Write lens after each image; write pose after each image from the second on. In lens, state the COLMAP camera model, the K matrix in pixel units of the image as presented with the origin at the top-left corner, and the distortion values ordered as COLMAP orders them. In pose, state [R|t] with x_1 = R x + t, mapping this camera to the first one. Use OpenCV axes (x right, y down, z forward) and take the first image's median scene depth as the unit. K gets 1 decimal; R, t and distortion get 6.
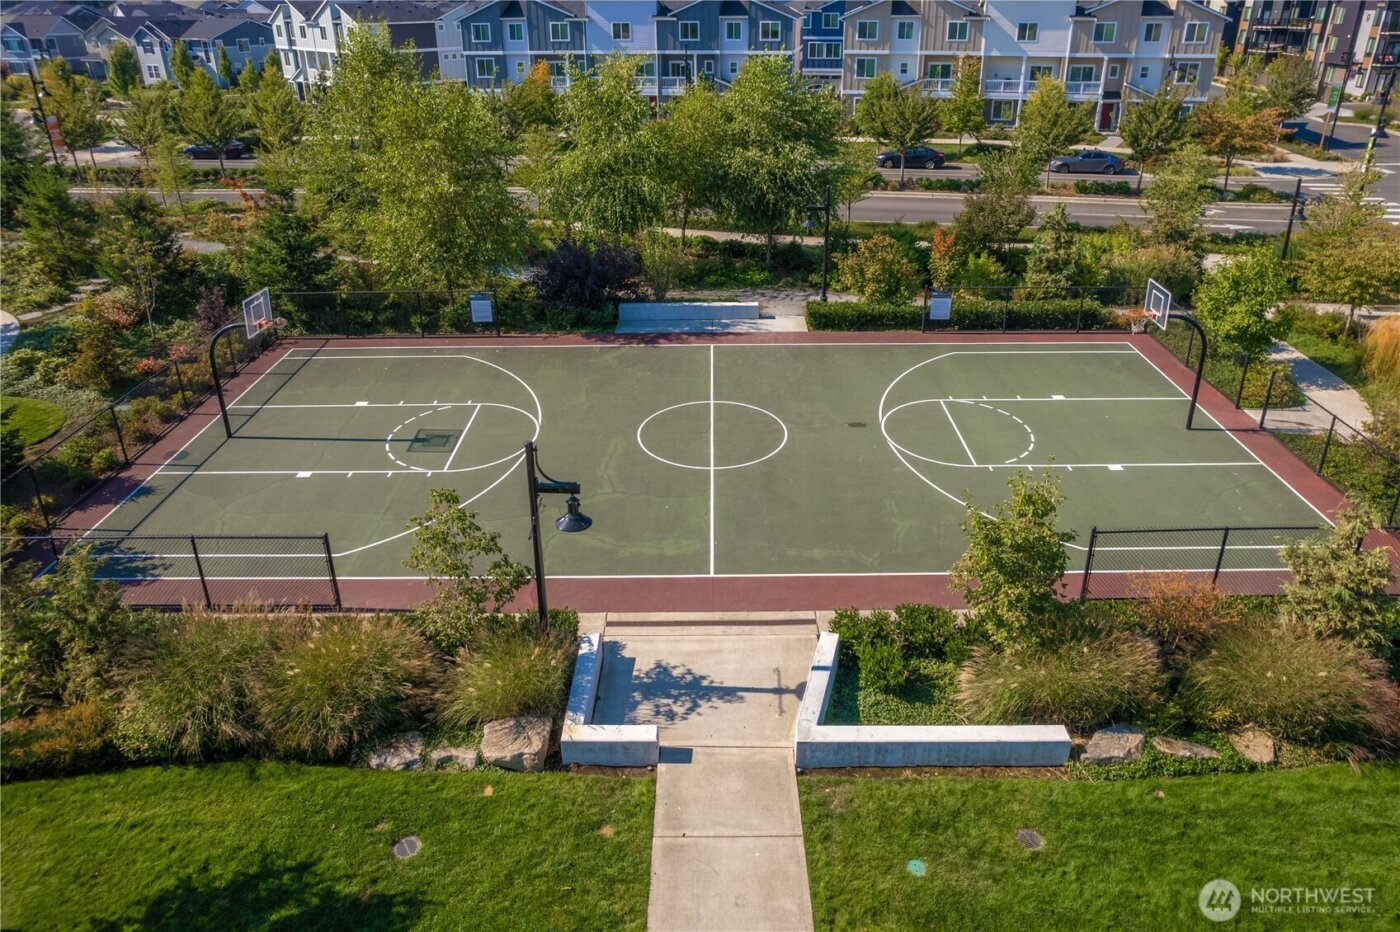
lens RADIAL K [[1012.9, 0, 702.6], [0, 1012.9, 465.3], [0, 0, 1]] dist [0.006971, 0.009852]
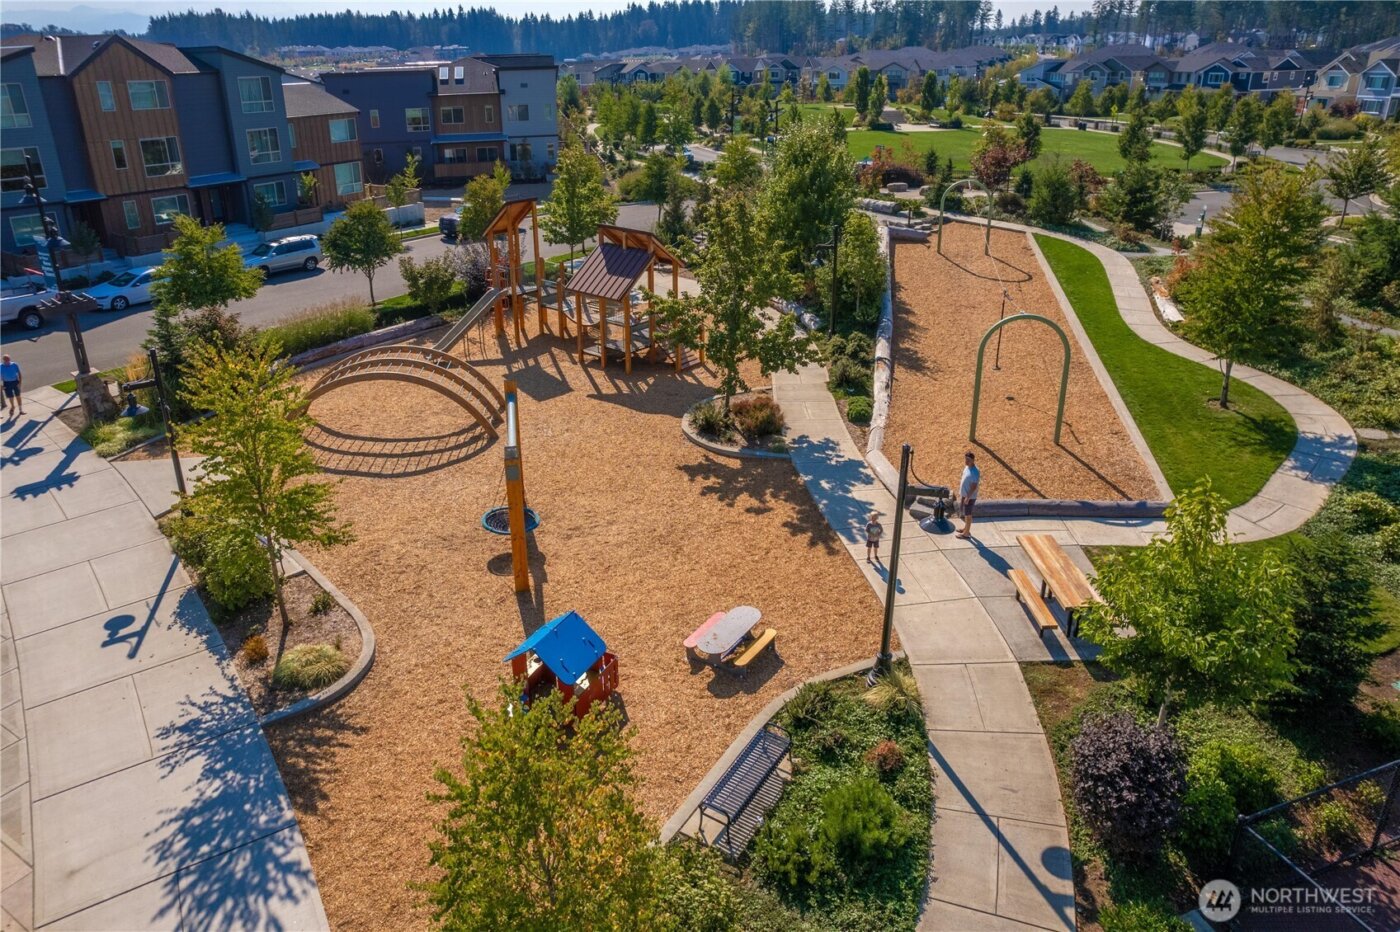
lens RADIAL K [[1012.9, 0, 699.6], [0, 1012.9, 465.2], [0, 0, 1]] dist [0.006971, 0.009852]
pose [[0.453442, 0.371816, -0.810027, -0.245545], [-0.396585, 0.898072, 0.190227, -0.067387], [0.798192, 0.234988, 0.554680, 0.149952]]
